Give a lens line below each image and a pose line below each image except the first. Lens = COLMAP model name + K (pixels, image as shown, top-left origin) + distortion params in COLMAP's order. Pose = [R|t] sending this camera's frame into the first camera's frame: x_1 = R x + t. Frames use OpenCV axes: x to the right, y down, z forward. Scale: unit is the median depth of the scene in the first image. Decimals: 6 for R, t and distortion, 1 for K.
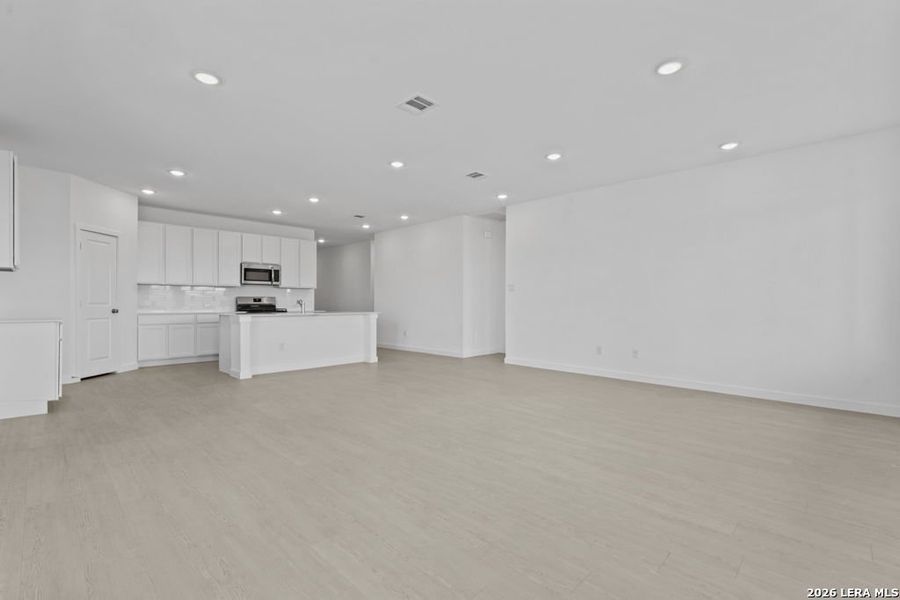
lens RADIAL K [[420.3, 0, 454.9], [0, 420.3, 300.7], [0, 0, 1]] dist [-0.002821, -0.000713]
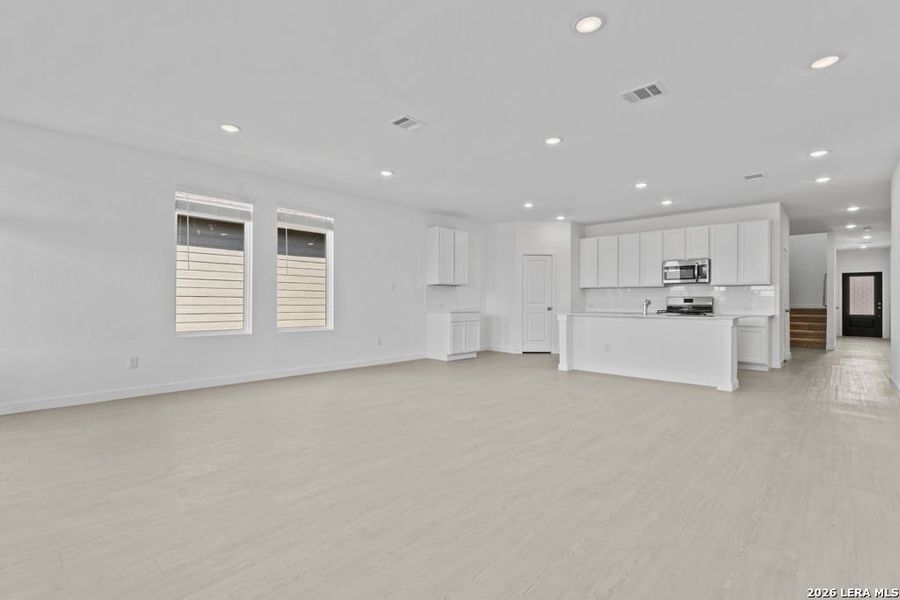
lens RADIAL K [[420.3, 0, 444.4], [0, 420.3, 299.1], [0, 0, 1]] dist [-0.002821, -0.000713]
pose [[-0.006023, -0.008402, -0.999947, 0.456389], [0.000144, 0.999965, -0.008403, 0.003381], [0.999982, -0.000194, -0.006022, 0.505214]]
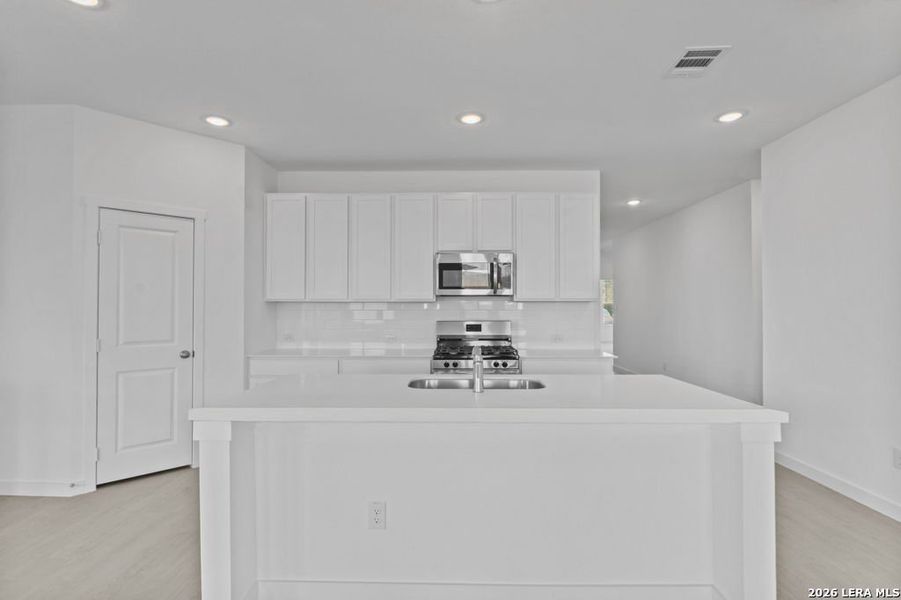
lens RADIAL K [[420.8, 0, 448.1], [0, 420.8, 304.2], [0, 0, 1]] dist [-0.002821, -0.000713]
pose [[0.677920, -0.011262, -0.735050, -0.134311], [0.007565, 0.999937, -0.008343, -0.026010], [0.735097, 0.000095, 0.677962, 0.675230]]
